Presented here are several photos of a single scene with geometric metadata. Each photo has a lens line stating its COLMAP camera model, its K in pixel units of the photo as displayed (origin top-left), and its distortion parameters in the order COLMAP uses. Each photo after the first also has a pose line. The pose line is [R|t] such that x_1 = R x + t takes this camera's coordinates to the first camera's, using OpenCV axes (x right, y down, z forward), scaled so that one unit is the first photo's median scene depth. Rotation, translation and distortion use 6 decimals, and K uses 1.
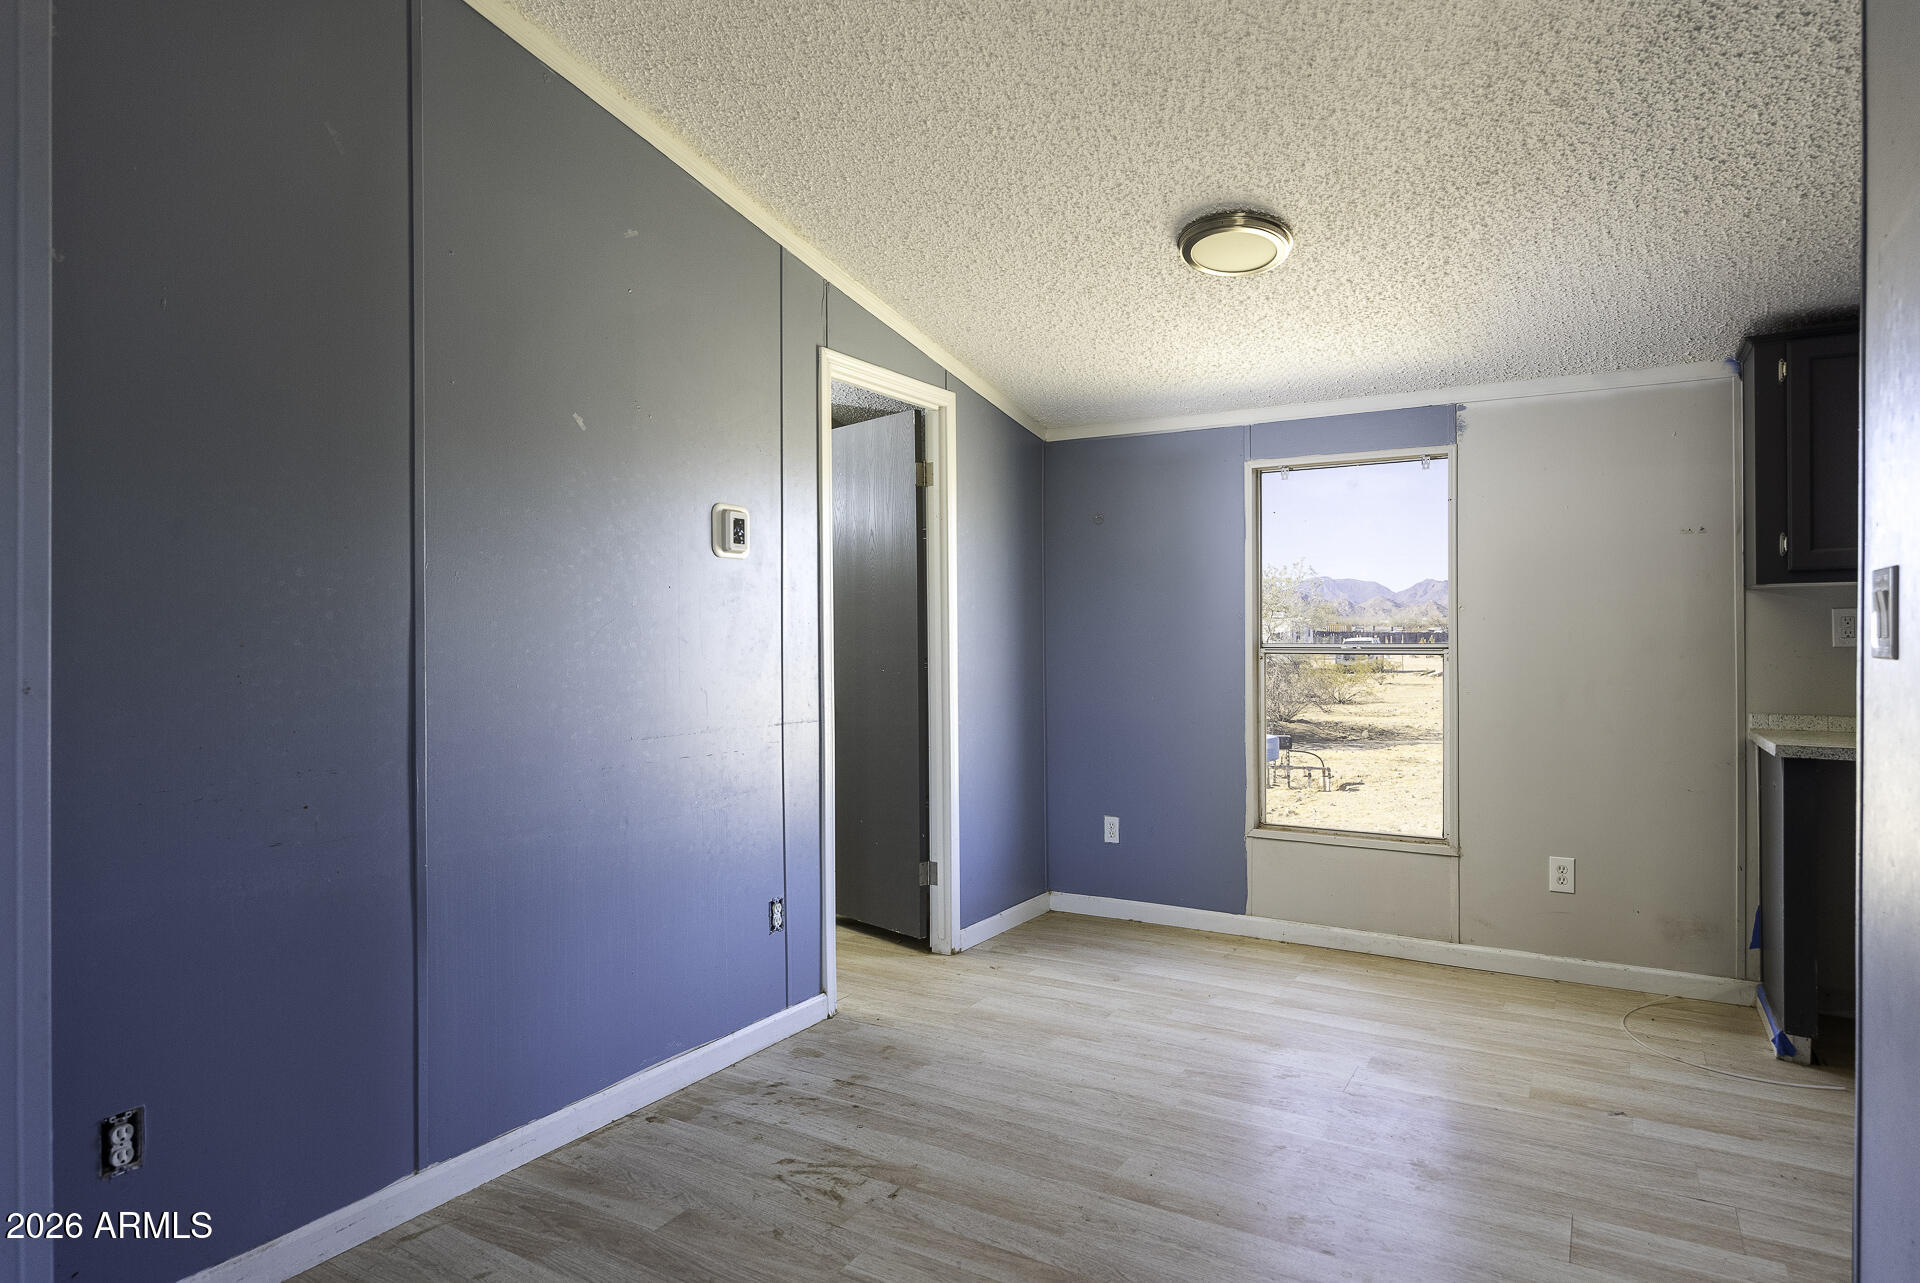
lens RADIAL K [[1112.7, 0, 960.0], [0, 1112.7, 641.5], [0, 0, 1]] dist [-0.003793, 0.000157]
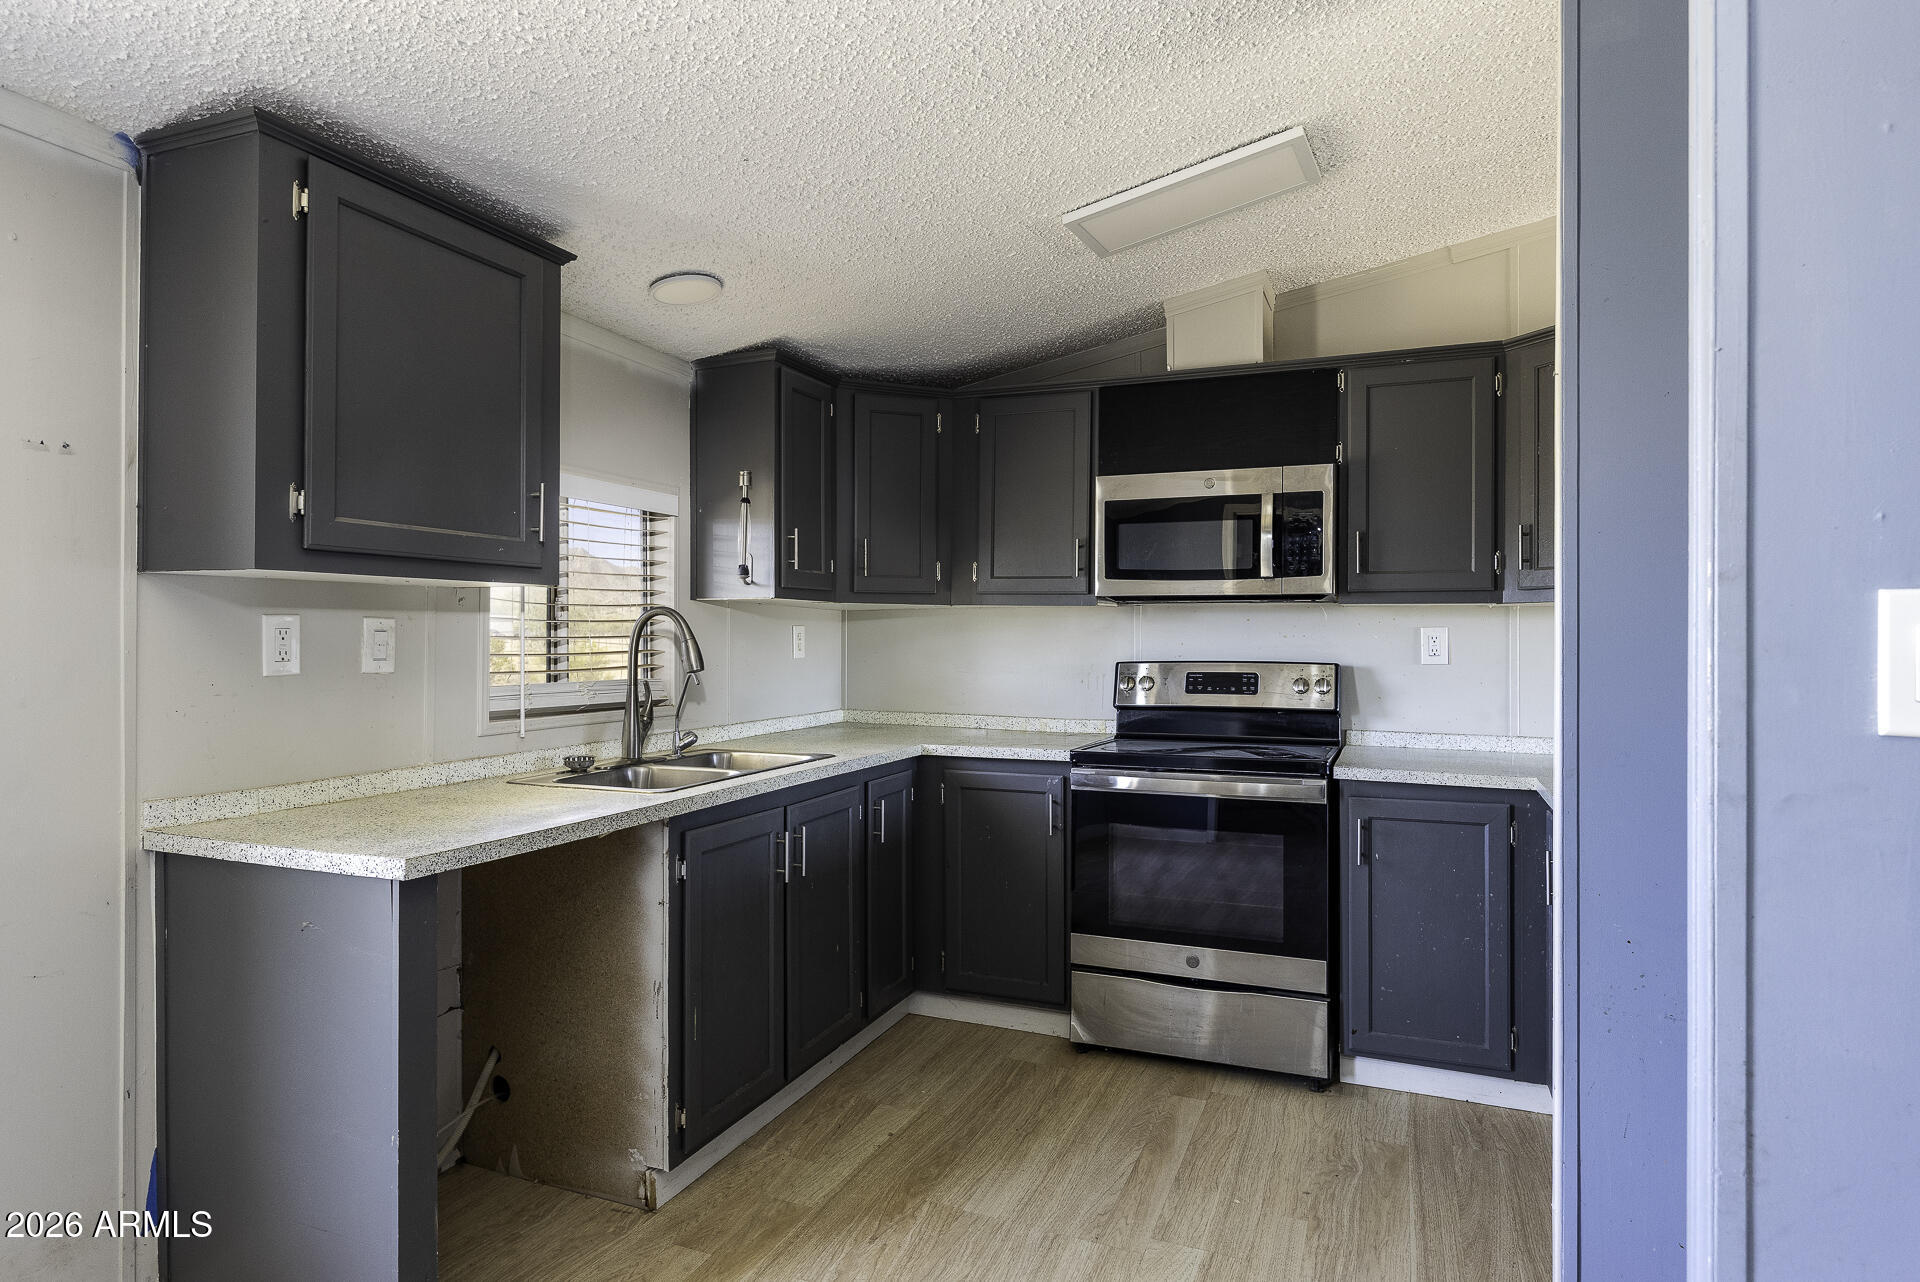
lens RADIAL K [[1074.3, 0, 956.7], [0, 1074.3, 631.8], [0, 0, 1]] dist [-0.002494, -0.000805]
pose [[-0.141017, 0.003107, 0.990002, 0.133639], [-0.002051, 0.999992, -0.003431, -0.017813], [-0.990005, -0.002515, -0.141009, 0.678256]]
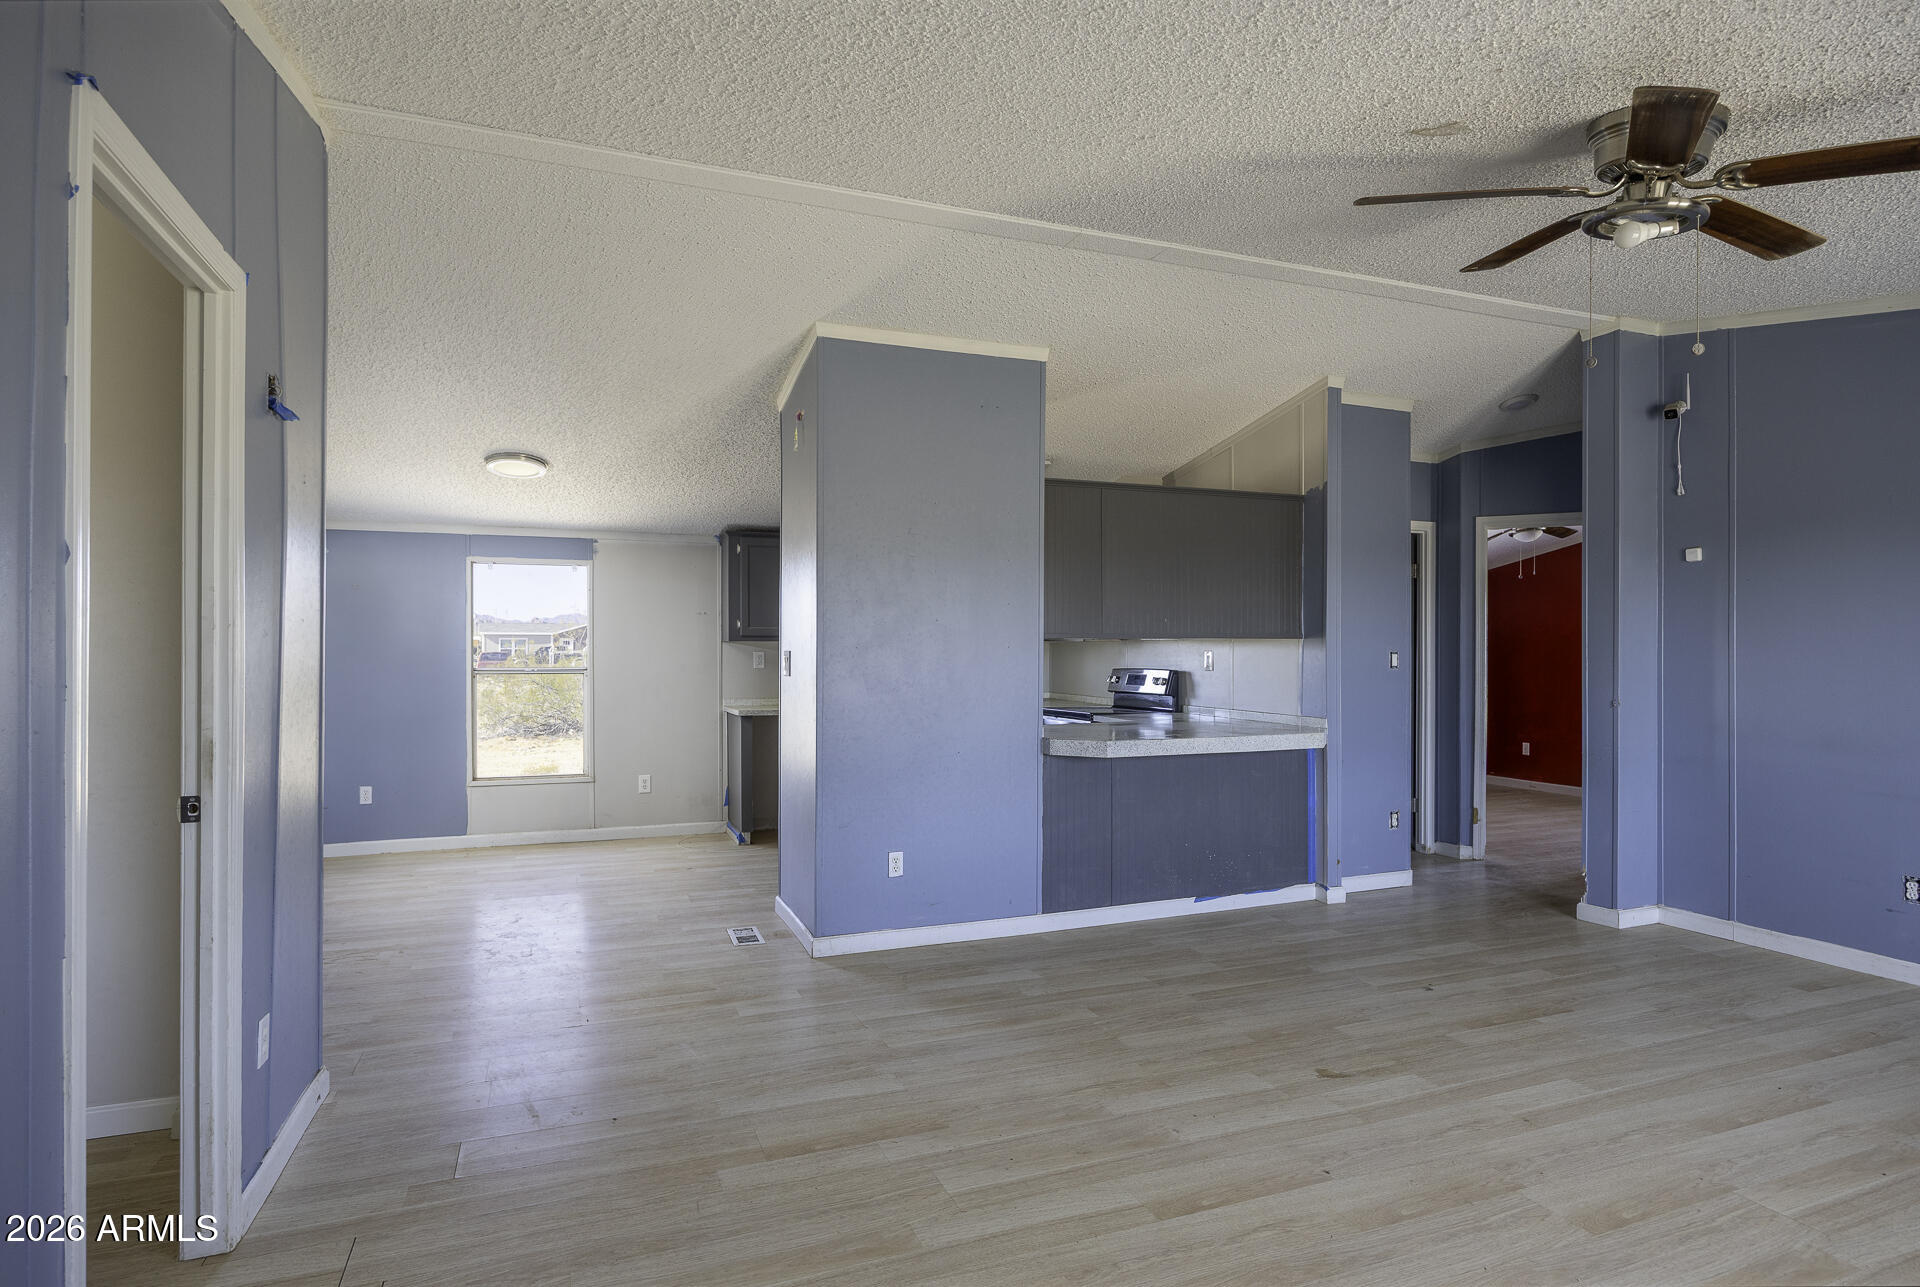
lens RADIAL K [[1023.6, 0, 960.0], [0, 1023.6, 643.5], [0, 0, 1]] dist [-0.002064, -0.001197]
pose [[0.618357, 0.005577, 0.785878, -0.583326], [0.002829, 0.999953, -0.009323, -0.023527], [-0.785892, 0.007989, 0.618312, -0.610685]]
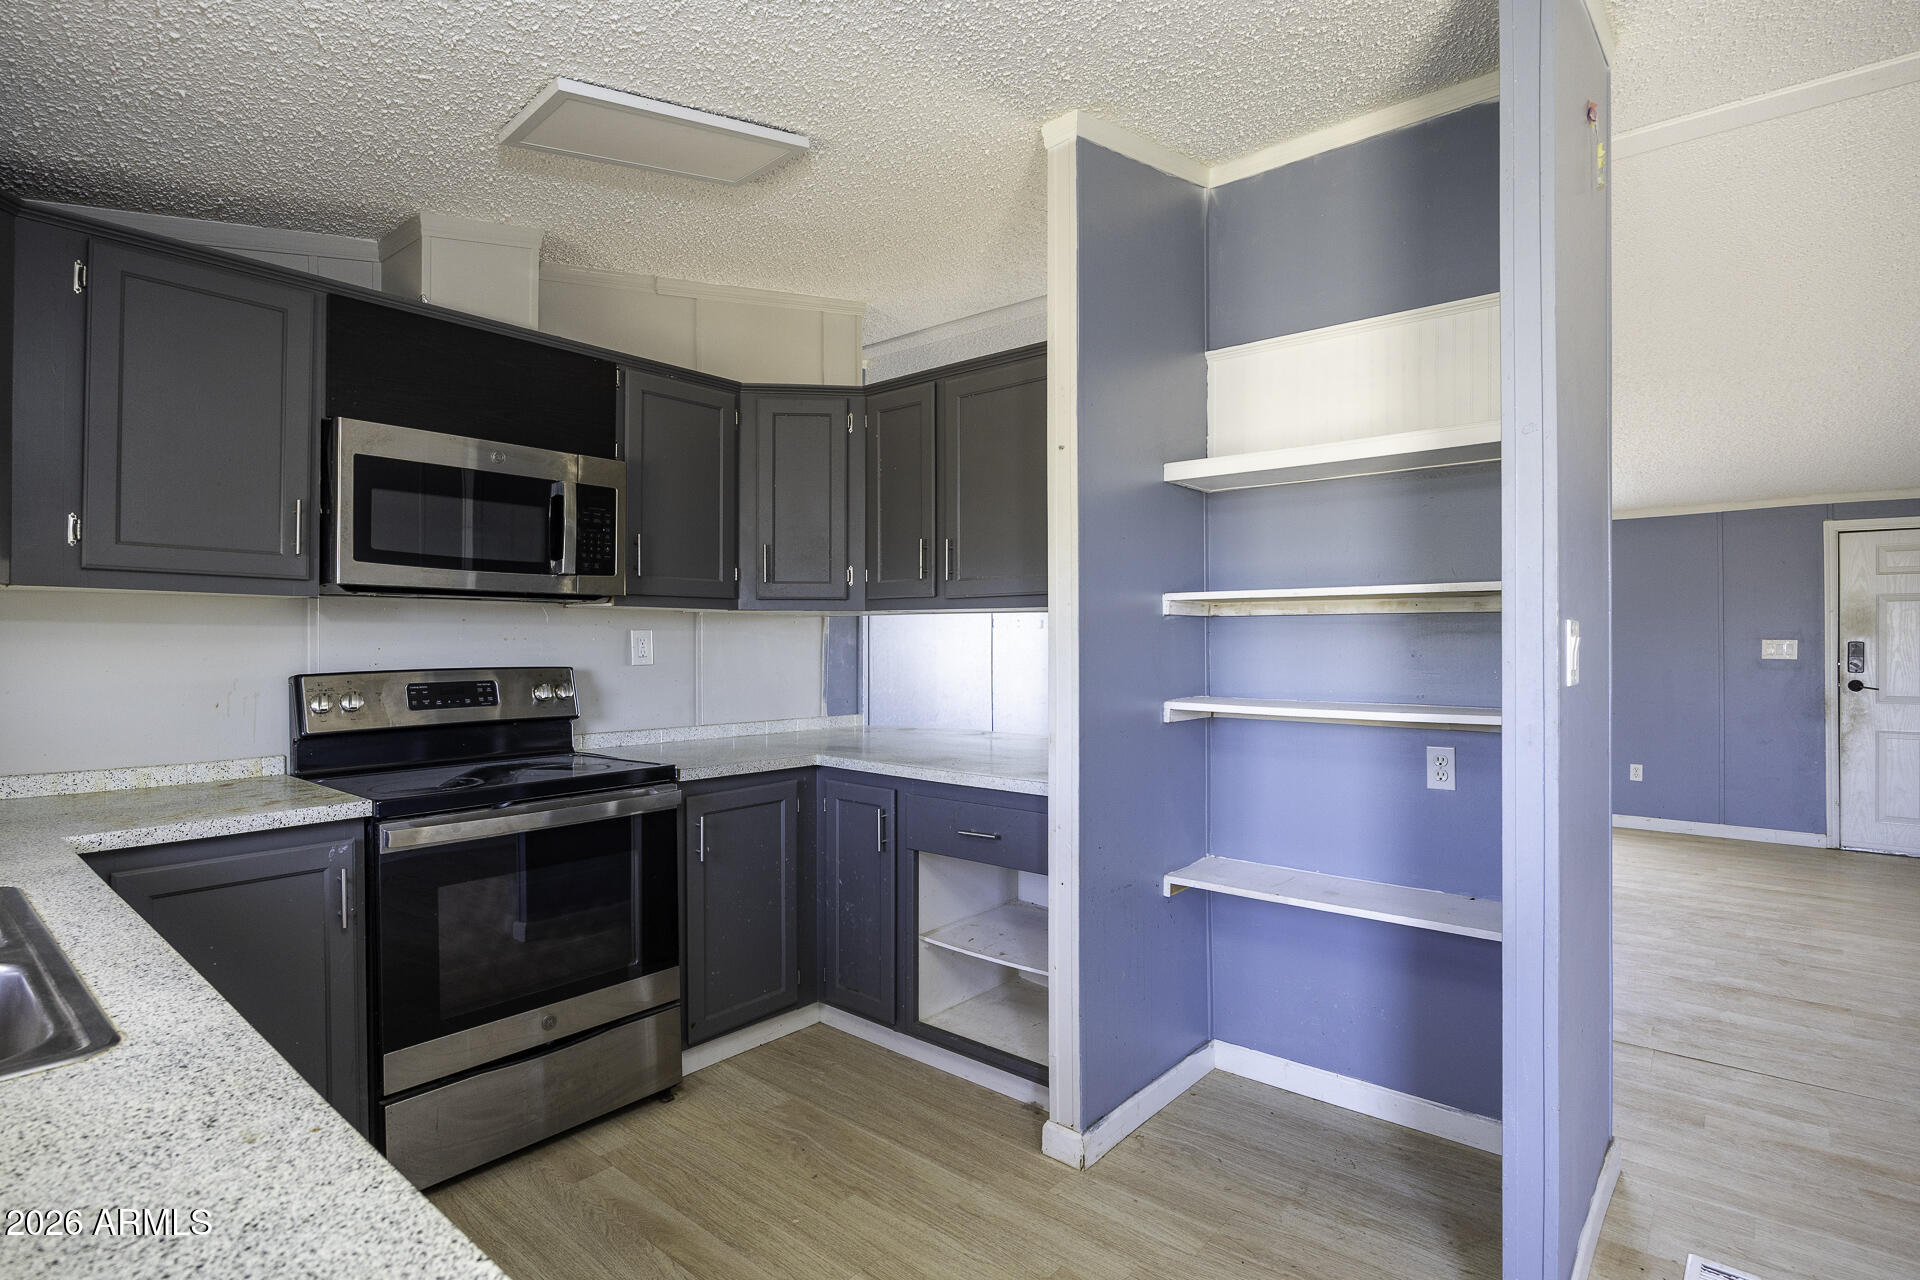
lens RADIAL K [[943.2, 0, 954.1], [0, 943.2, 642.9], [0, 0, 1]] dist [-0.009316, 0.000247]
pose [[-0.985836, -0.001493, 0.167703, 0.580085], [-0.000724, 0.999989, 0.004649, -0.018337], [-0.167708, 0.004462, -0.985827, 0.951306]]
